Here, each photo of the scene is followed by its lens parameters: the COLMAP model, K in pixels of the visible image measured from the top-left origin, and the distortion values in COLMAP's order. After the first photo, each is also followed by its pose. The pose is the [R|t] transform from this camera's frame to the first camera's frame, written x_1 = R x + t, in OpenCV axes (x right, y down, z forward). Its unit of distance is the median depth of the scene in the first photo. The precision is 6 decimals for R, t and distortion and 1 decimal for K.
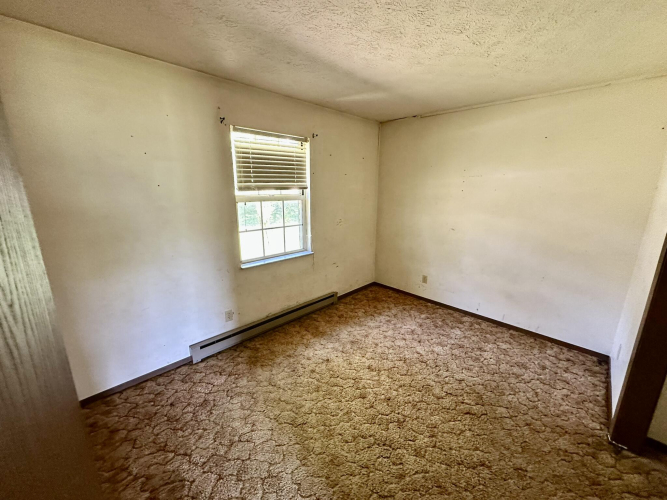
lens RADIAL K [[266.7, 0, 335.1], [0, 266.7, 250.3], [0, 0, 1]] dist [-0.000344, 0.000365]
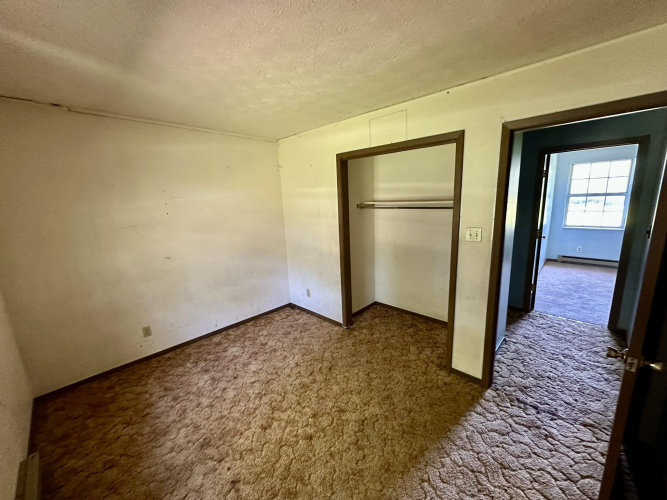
lens RADIAL K [[266.7, 0, 330.5], [0, 266.7, 249.1], [0, 0, 1]] dist [-0.000344, 0.000365]
pose [[-0.017238, -0.194652, 0.980721, -0.470519], [0.270209, 0.943462, 0.192006, -0.148590], [-0.962647, 0.268309, 0.036334, 0.521263]]
